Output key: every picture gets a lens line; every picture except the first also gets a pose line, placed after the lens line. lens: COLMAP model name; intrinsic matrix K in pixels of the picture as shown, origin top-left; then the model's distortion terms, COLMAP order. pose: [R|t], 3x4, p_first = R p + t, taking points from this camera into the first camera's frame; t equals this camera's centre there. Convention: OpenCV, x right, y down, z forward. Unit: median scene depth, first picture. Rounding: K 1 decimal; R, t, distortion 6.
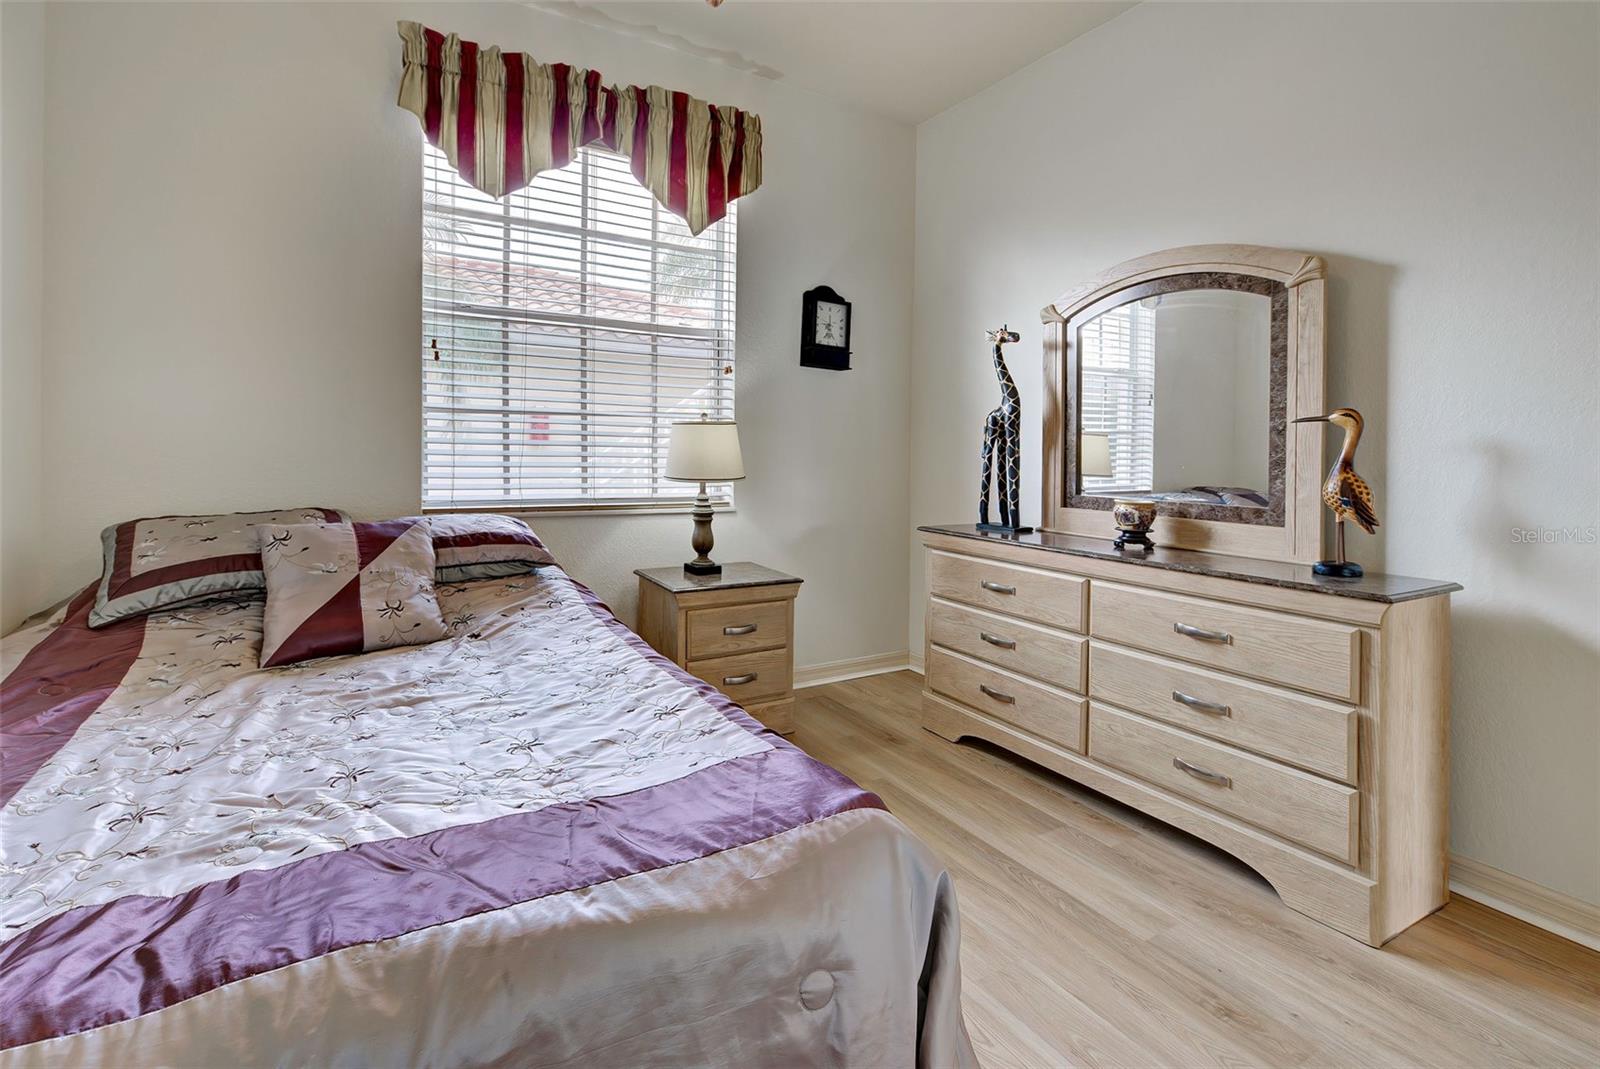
lens RADIAL K [[693.8, 0, 793.1], [0, 693.8, 444.0], [0, 0, 1]] dist [0.008747, -0.002237]
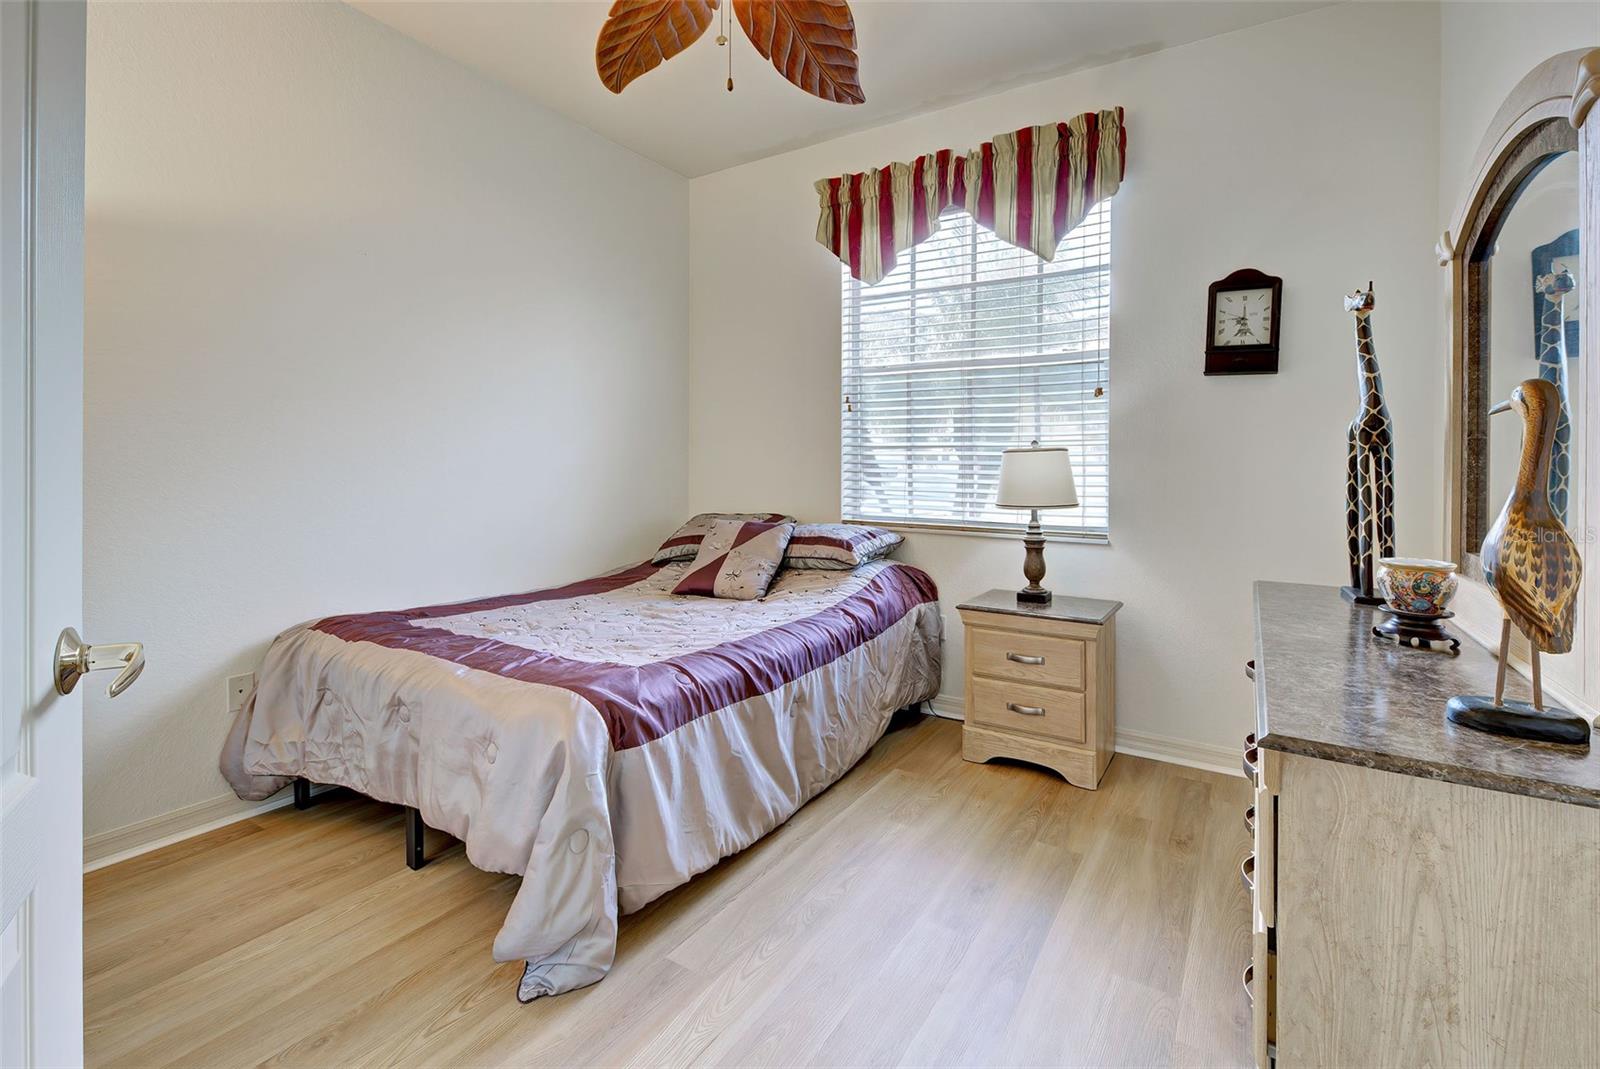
lens RADIAL K [[693.8, 0, 875.1], [0, 693.8, 479.1], [0, 0, 1]] dist [0.008747, -0.002237]
pose [[0.530550, -0.006183, -0.847631, 0.597459], [-0.001263, 0.999967, -0.008085, 0.019995], [0.847653, 0.005360, 0.530525, 0.278370]]
